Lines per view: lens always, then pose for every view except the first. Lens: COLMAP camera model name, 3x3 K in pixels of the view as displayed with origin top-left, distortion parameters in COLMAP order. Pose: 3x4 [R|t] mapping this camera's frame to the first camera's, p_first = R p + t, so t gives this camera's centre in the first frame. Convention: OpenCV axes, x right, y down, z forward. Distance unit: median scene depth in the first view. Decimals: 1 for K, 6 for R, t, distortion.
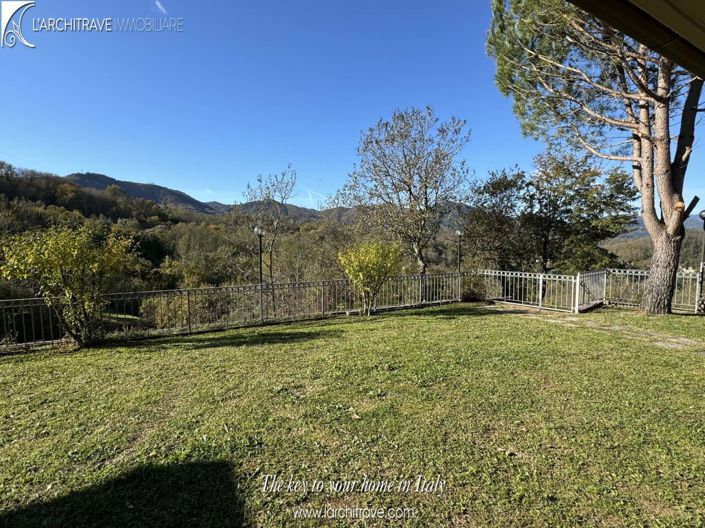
lens RADIAL K [[351.7, 0, 352.2], [0, 351.7, 263.2], [0, 0, 1]] dist [-0.002371, -0.000156]
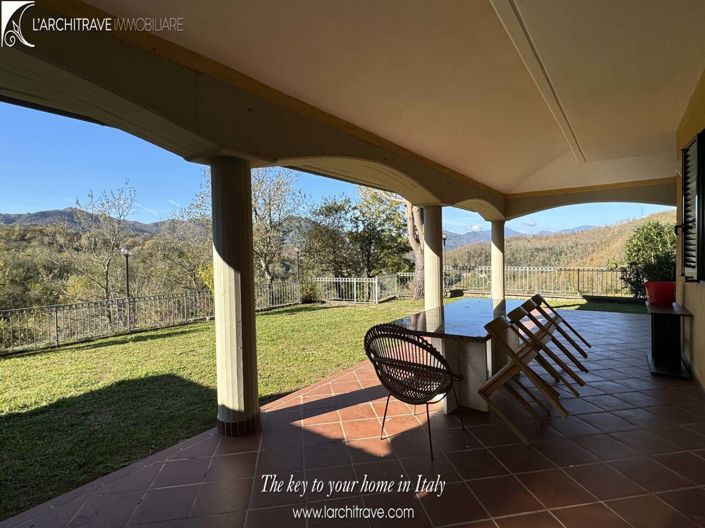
lens RADIAL K [[365.8, 0, 351.9], [0, 365.8, 263.4], [0, 0, 1]] dist [0.000031, 0.000169]
pose [[0.913151, -0.029942, 0.406520, -0.030706], [0.047634, 0.998304, -0.033469, 0.009498], [-0.404829, 0.049926, 0.913029, -0.159586]]
